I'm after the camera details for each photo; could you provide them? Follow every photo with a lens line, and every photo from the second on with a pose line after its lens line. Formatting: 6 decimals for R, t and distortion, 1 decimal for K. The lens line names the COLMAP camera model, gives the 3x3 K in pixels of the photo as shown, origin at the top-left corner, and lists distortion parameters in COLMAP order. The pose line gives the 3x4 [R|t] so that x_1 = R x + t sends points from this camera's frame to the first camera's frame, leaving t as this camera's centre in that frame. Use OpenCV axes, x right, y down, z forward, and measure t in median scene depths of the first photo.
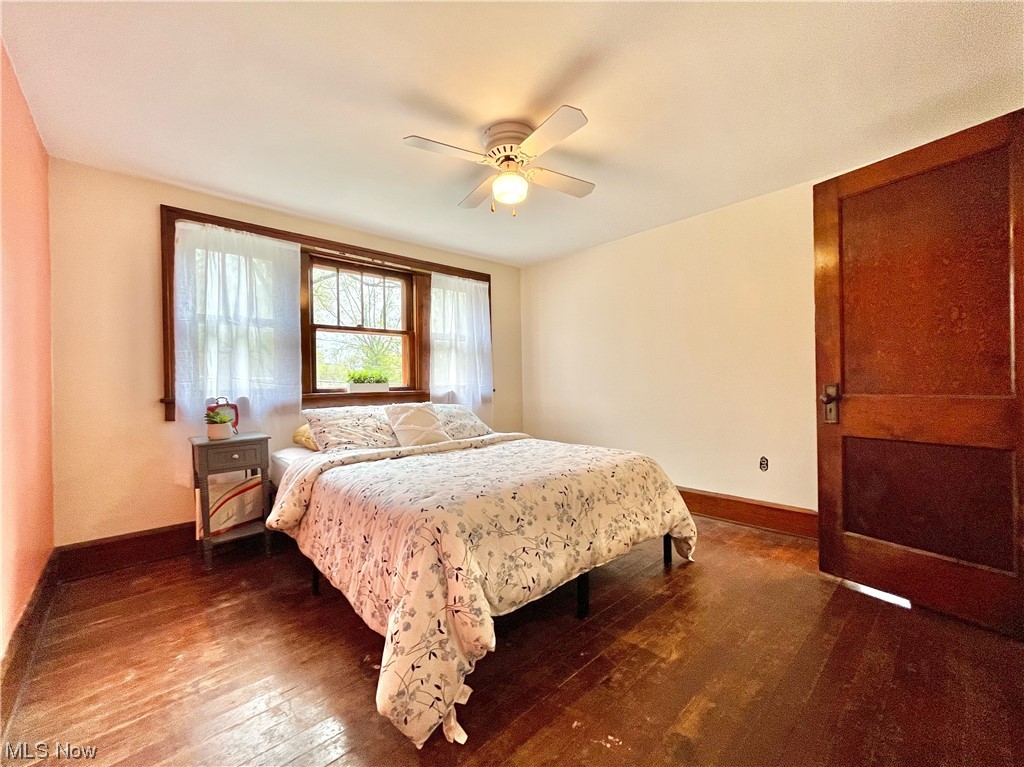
lens RADIAL K [[411.5, 0, 512.3], [0, 411.5, 385.4], [0, 0, 1]] dist [-0.003878, 0.000167]
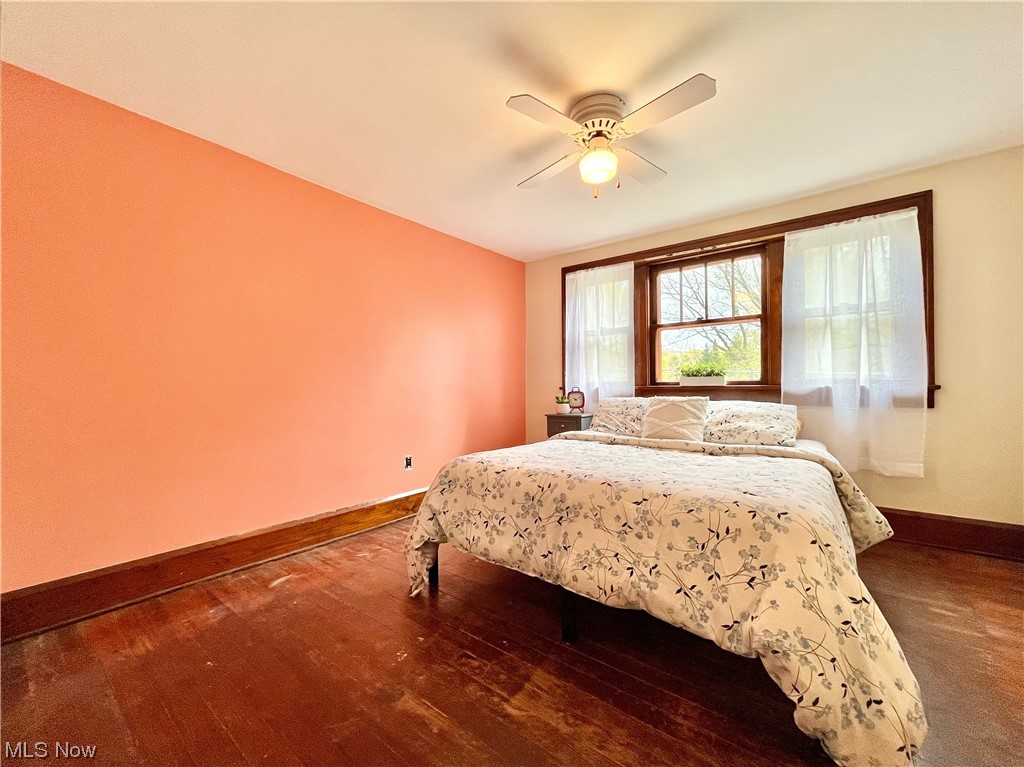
lens RADIAL K [[411.5, 0, 510.0], [0, 411.5, 384.5], [0, 0, 1]] dist [-0.003878, 0.000167]
pose [[0.160557, 0.011132, -0.986964, 0.612766], [-0.003261, 0.999937, 0.010748, 0.005304], [0.987021, 0.001493, 0.160583, 0.447223]]
